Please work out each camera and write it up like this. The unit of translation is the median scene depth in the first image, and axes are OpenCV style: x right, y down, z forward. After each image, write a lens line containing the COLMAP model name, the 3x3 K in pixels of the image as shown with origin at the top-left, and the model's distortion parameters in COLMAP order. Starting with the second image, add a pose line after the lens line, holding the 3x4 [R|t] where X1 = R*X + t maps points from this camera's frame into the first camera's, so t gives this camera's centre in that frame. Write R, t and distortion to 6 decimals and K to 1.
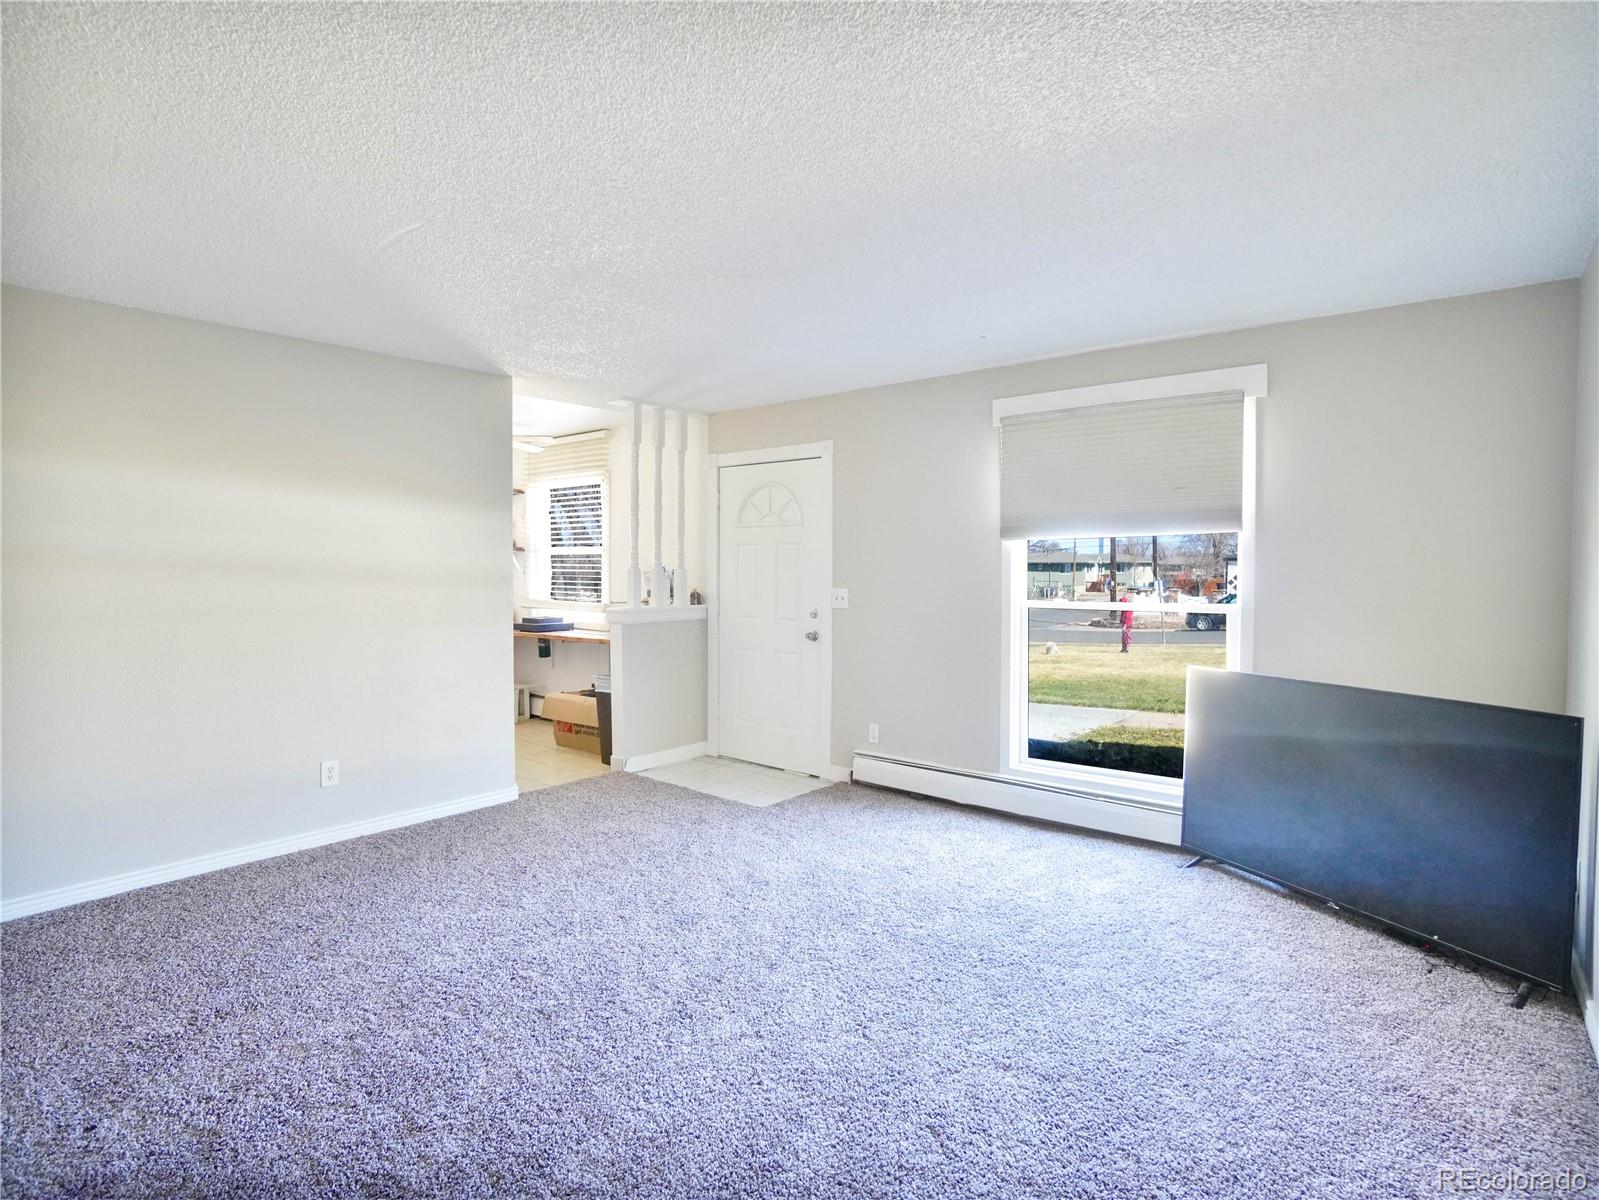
lens RADIAL K [[828.3, 0, 799.5], [0, 828.3, 600.0], [0, 0, 1]] dist [-0.028747, 0.000038]
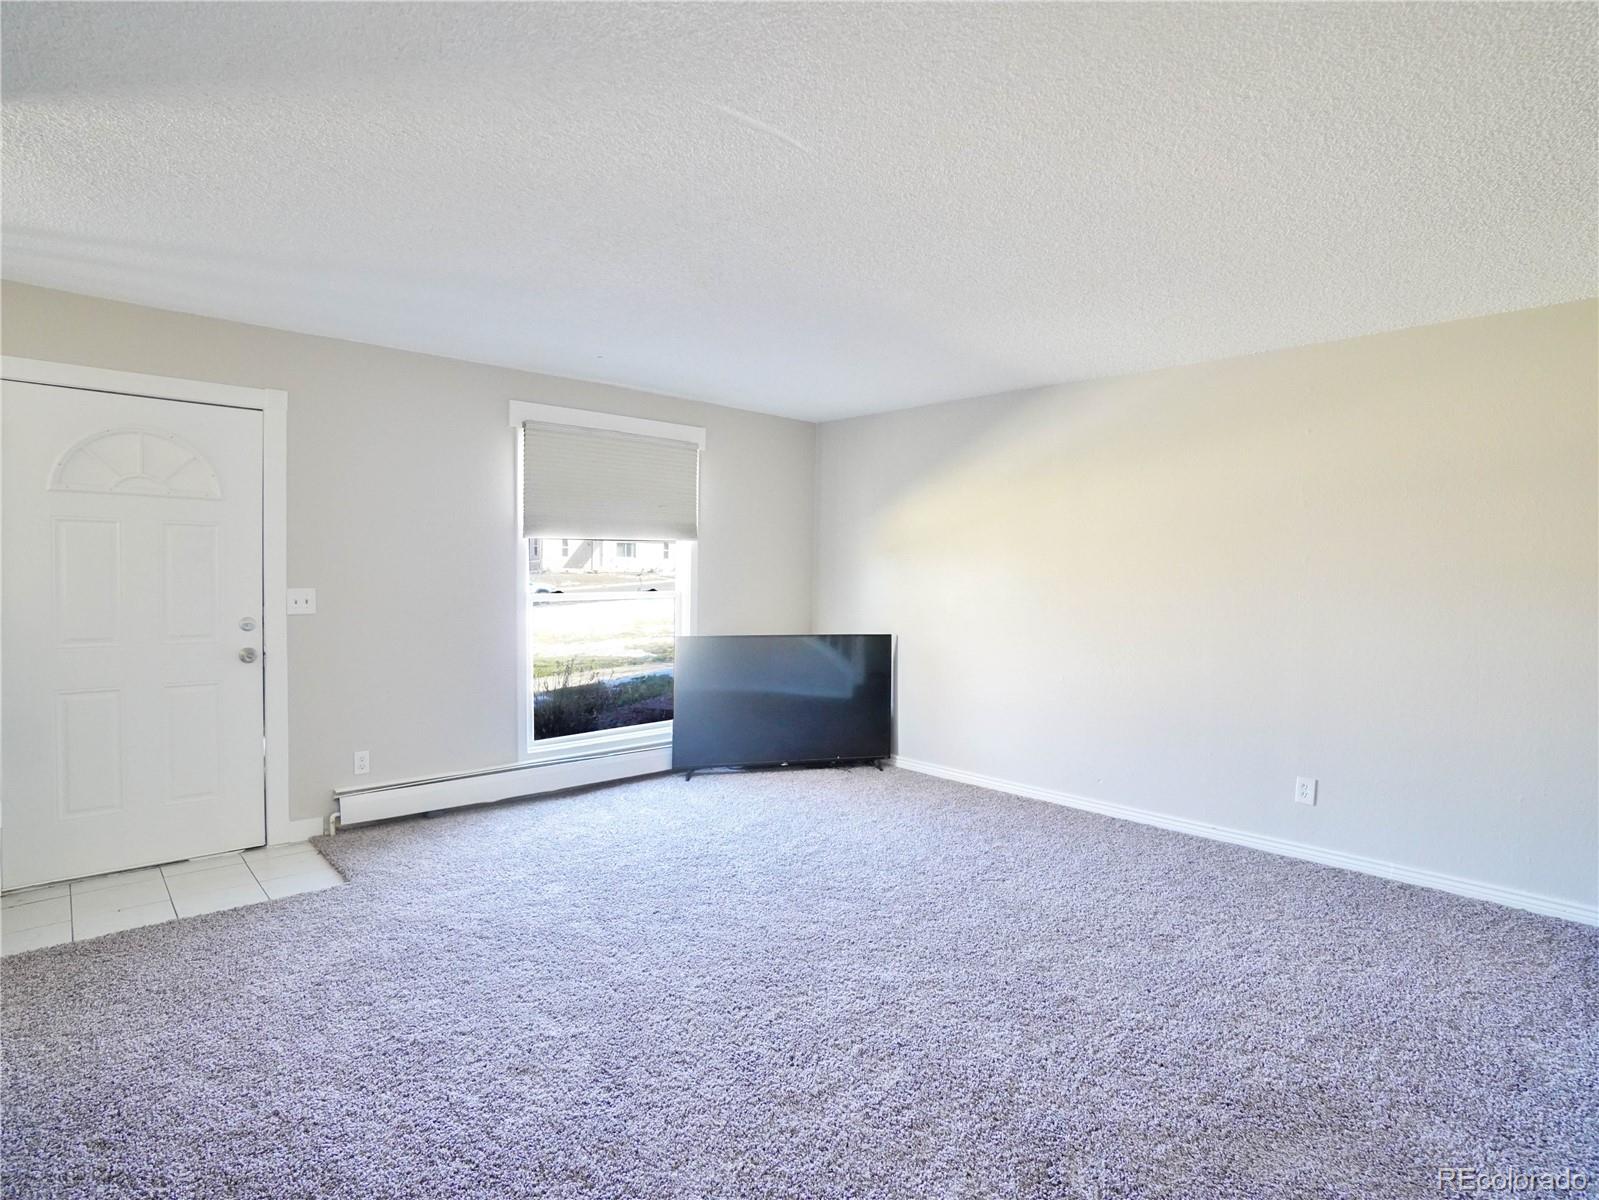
lens RADIAL K [[828.3, 0, 799.5], [0, 828.3, 600.0], [0, 0, 1]] dist [-0.028747, 0.000038]
pose [[0.147846, -0.040690, 0.988173, -0.732579], [0.023073, 0.999023, 0.037685, -0.024631], [-0.988741, 0.017229, 0.148640, 0.498249]]
